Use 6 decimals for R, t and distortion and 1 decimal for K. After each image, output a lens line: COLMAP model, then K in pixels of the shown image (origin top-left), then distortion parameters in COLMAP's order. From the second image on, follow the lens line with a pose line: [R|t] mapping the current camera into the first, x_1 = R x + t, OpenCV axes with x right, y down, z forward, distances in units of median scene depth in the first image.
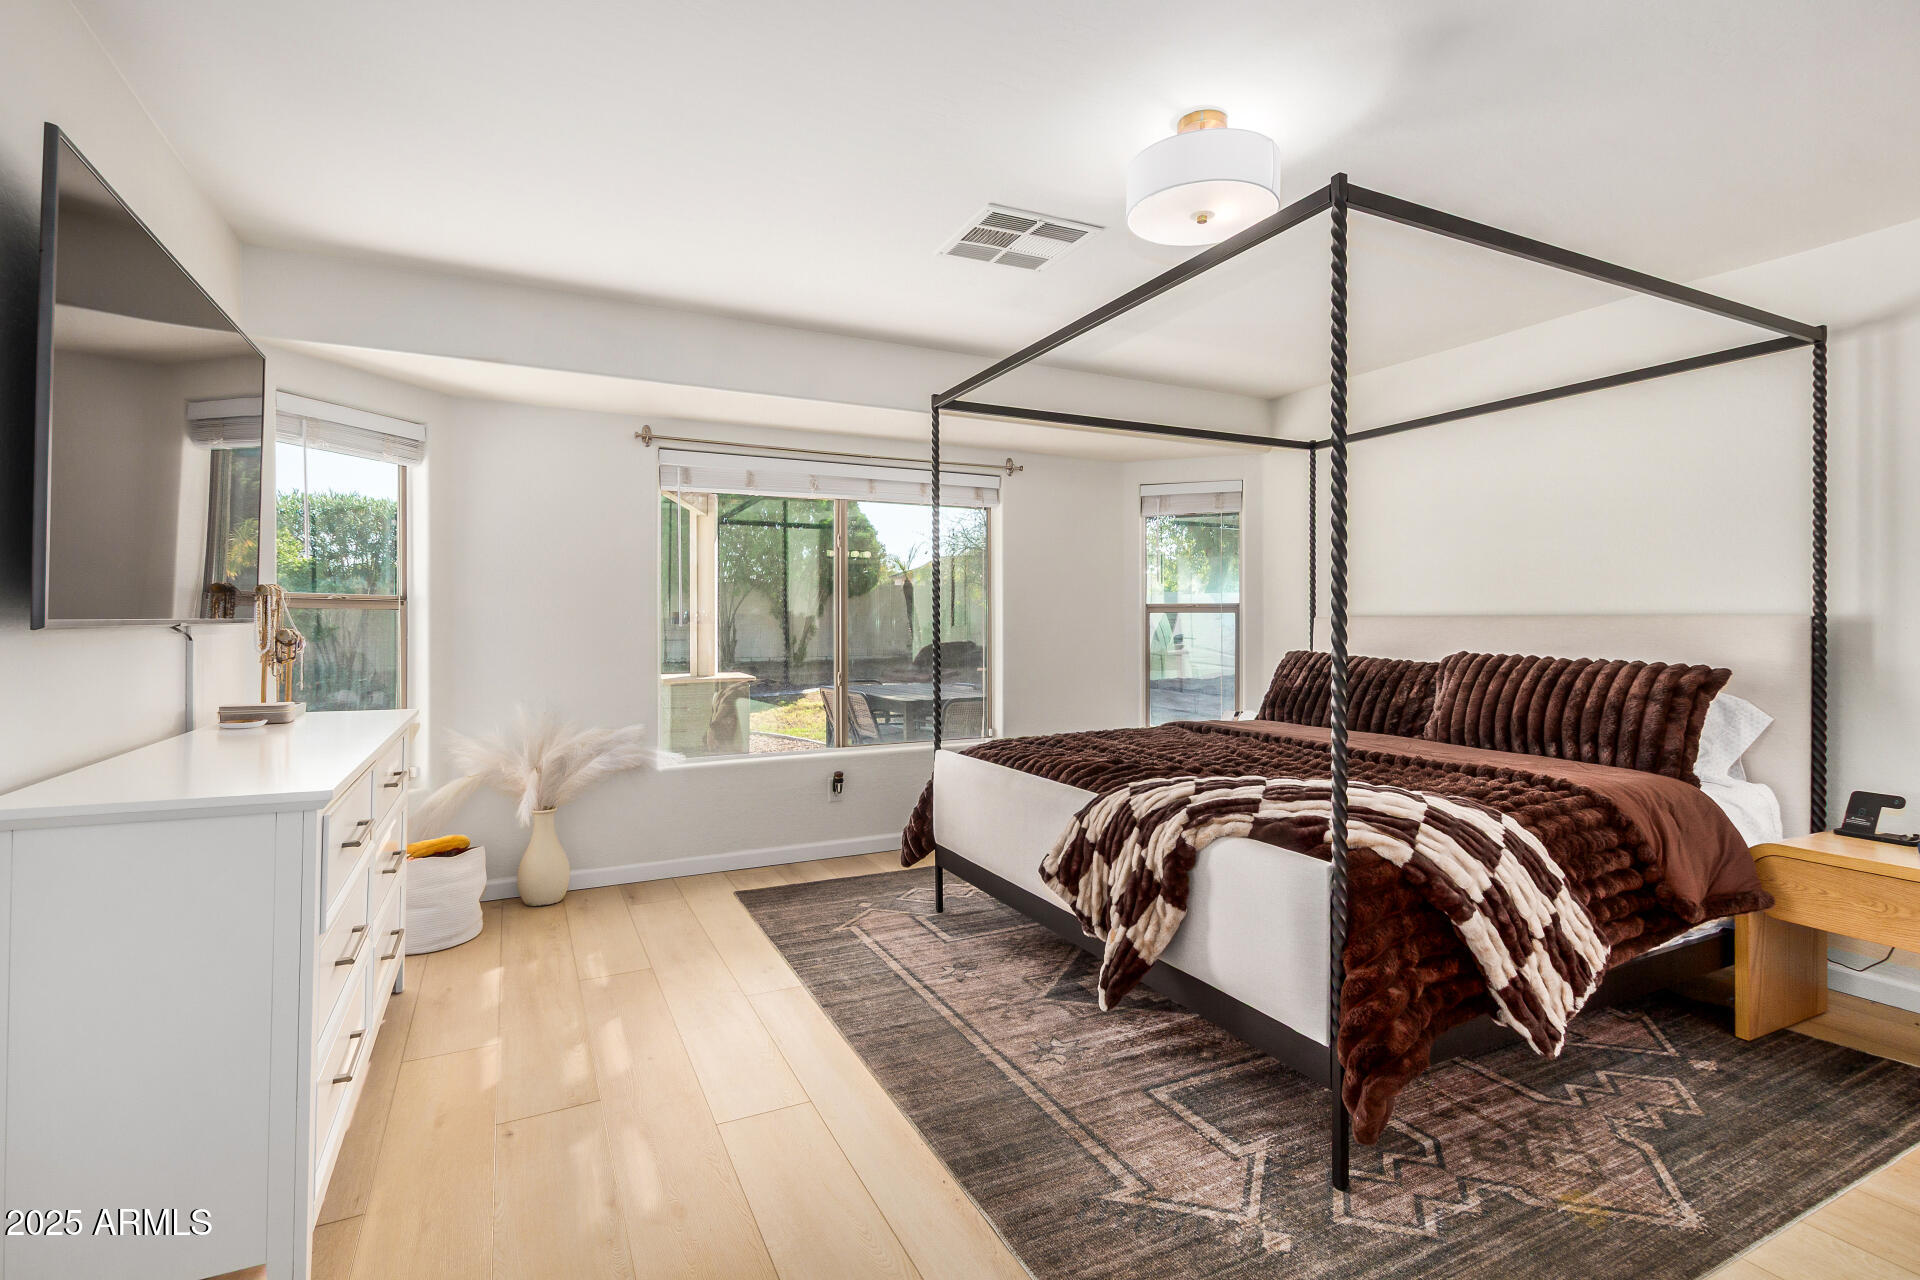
lens RADIAL K [[881.0, 0, 965.5], [0, 881.0, 621.3], [0, 0, 1]] dist [0.004207, -0.001784]
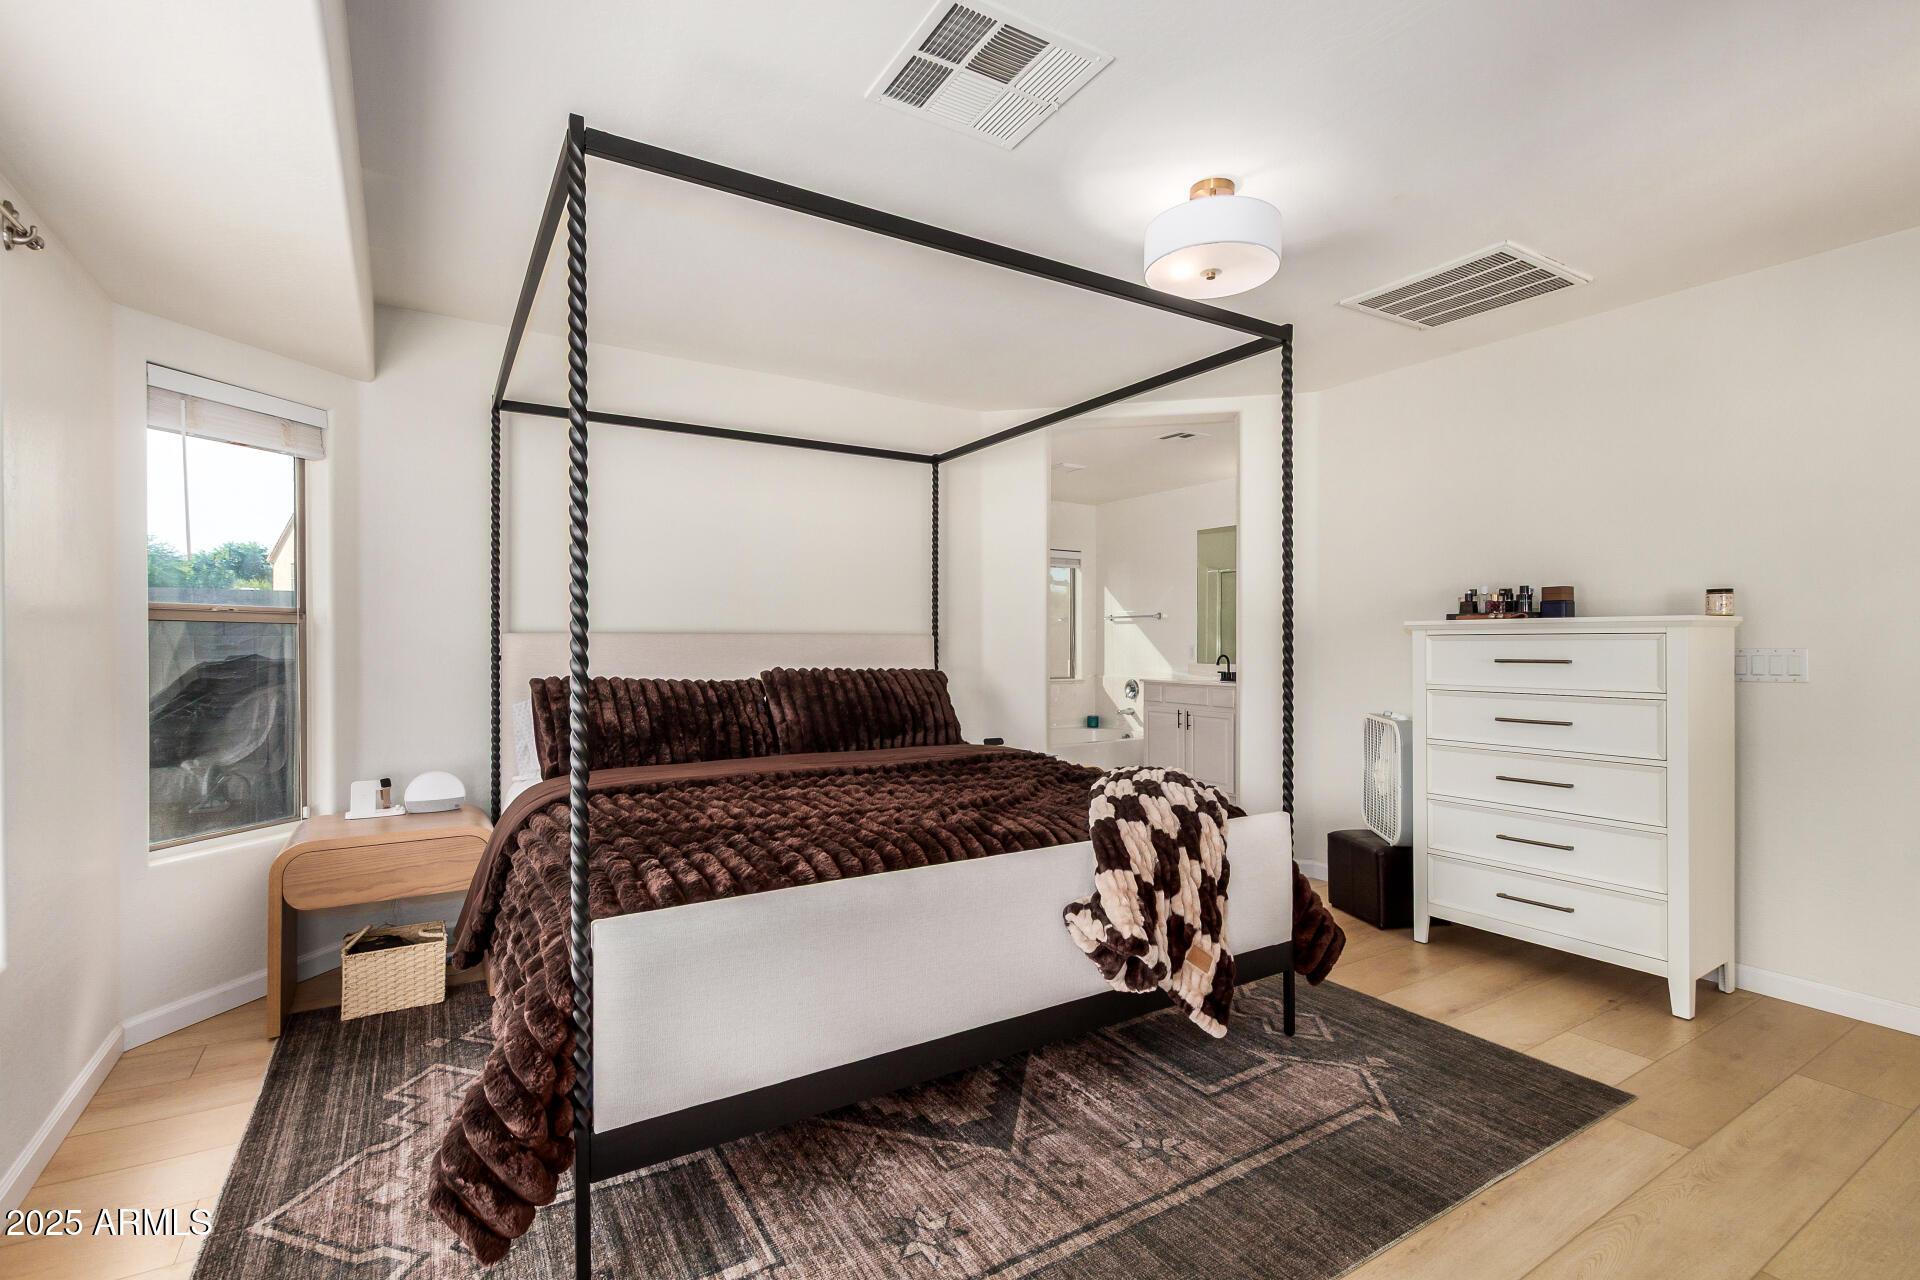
lens RADIAL K [[881.0, 0, 969.2], [0, 881.0, 642.9], [0, 0, 1]] dist [0.004207, -0.001784]
pose [[-0.085649, -0.002894, 0.996321, -0.649736], [0.001133, 0.999995, 0.003002, 0.003469], [-0.996325, 0.001386, -0.085645, 1.123033]]
